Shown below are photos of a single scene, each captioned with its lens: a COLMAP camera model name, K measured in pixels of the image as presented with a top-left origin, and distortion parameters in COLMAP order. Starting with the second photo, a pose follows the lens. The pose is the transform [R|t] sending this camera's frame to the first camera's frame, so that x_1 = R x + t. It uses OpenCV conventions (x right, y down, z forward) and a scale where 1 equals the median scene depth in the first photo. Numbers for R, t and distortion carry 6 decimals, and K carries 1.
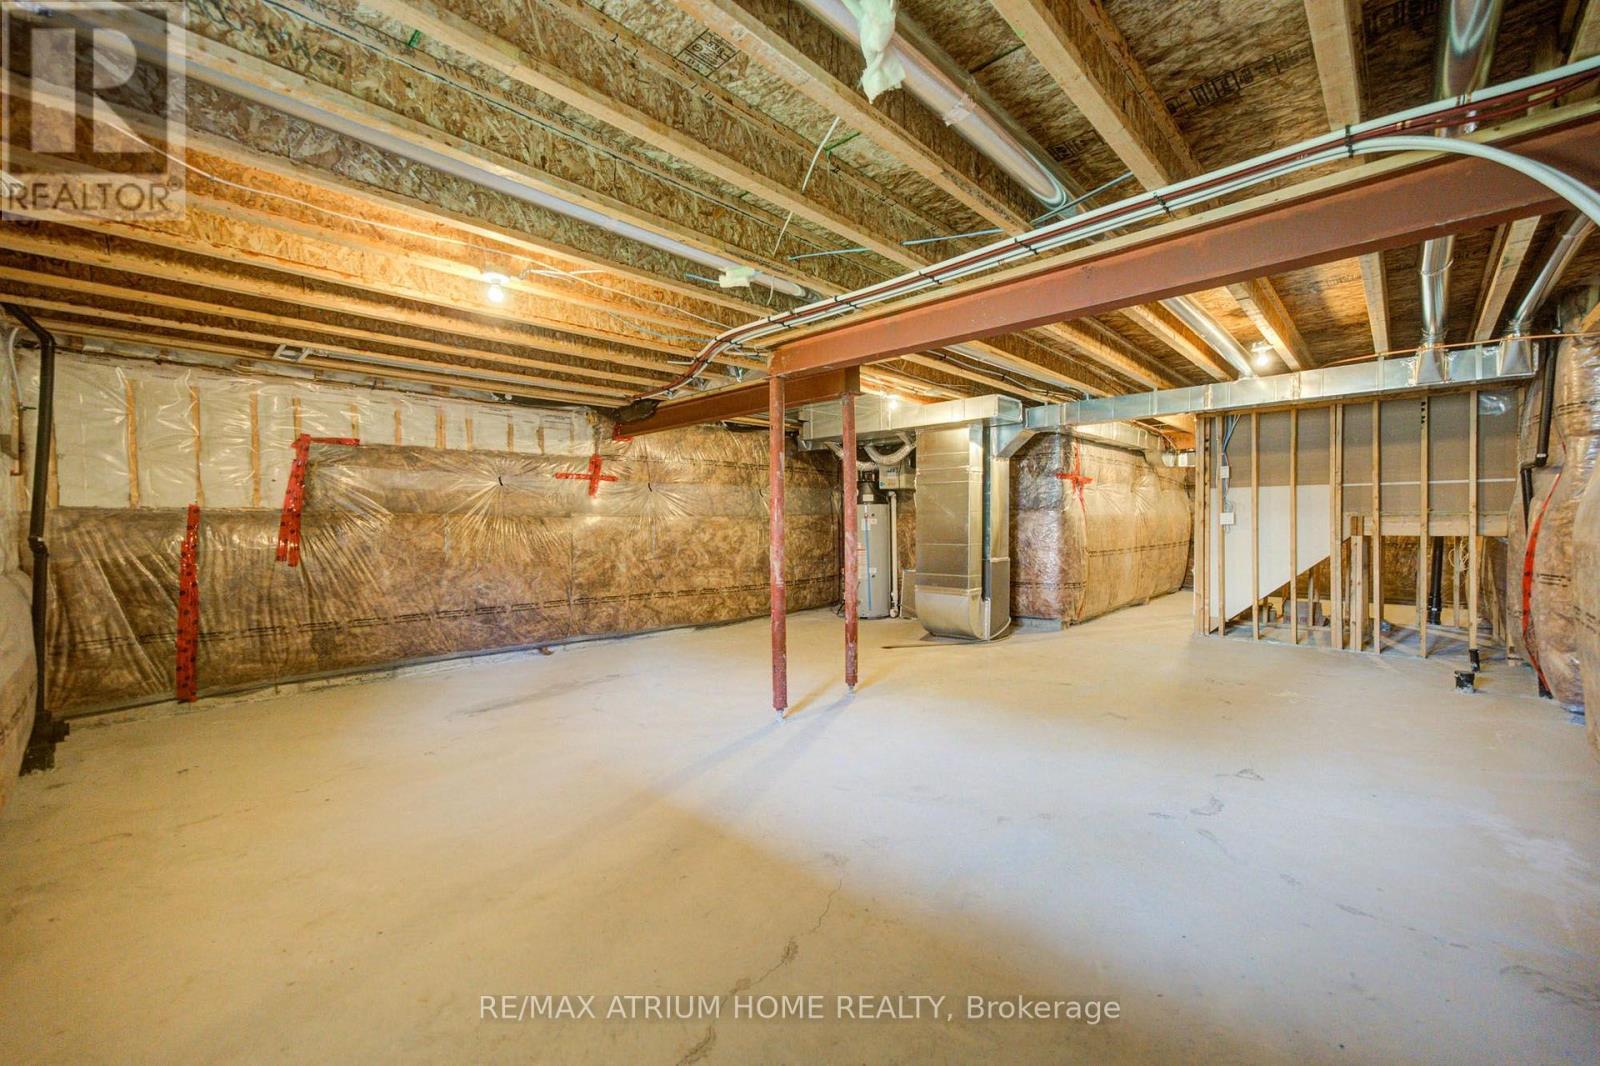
lens RADIAL K [[665.6, 0, 800.0], [0, 665.6, 533.0], [0, 0, 1]] dist [-0.025993, -0.000362]
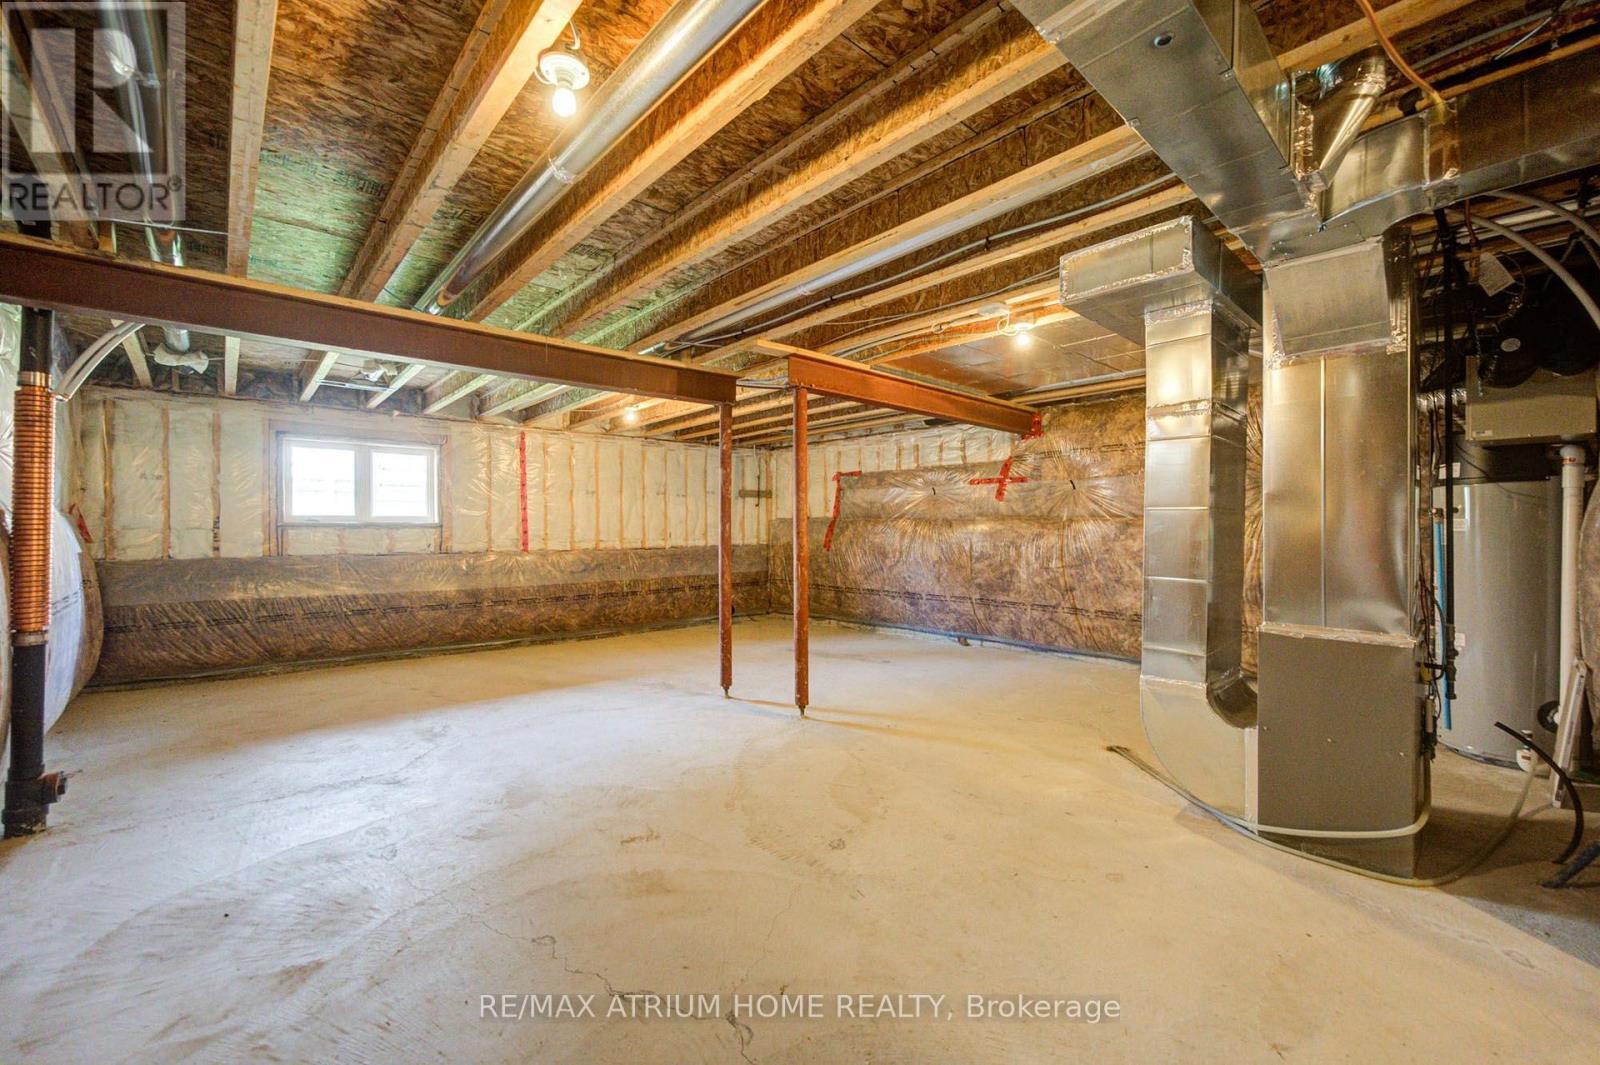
lens RADIAL K [[665.6, 0, 800.0], [0, 665.6, 532.5], [0, 0, 1]] dist [-0.025993, -0.000362]
pose [[-0.071889, 0.016385, -0.997278, 0.727666], [-0.007095, 0.999831, 0.016938, -0.020450], [0.997387, 0.008294, -0.071761, 0.792134]]
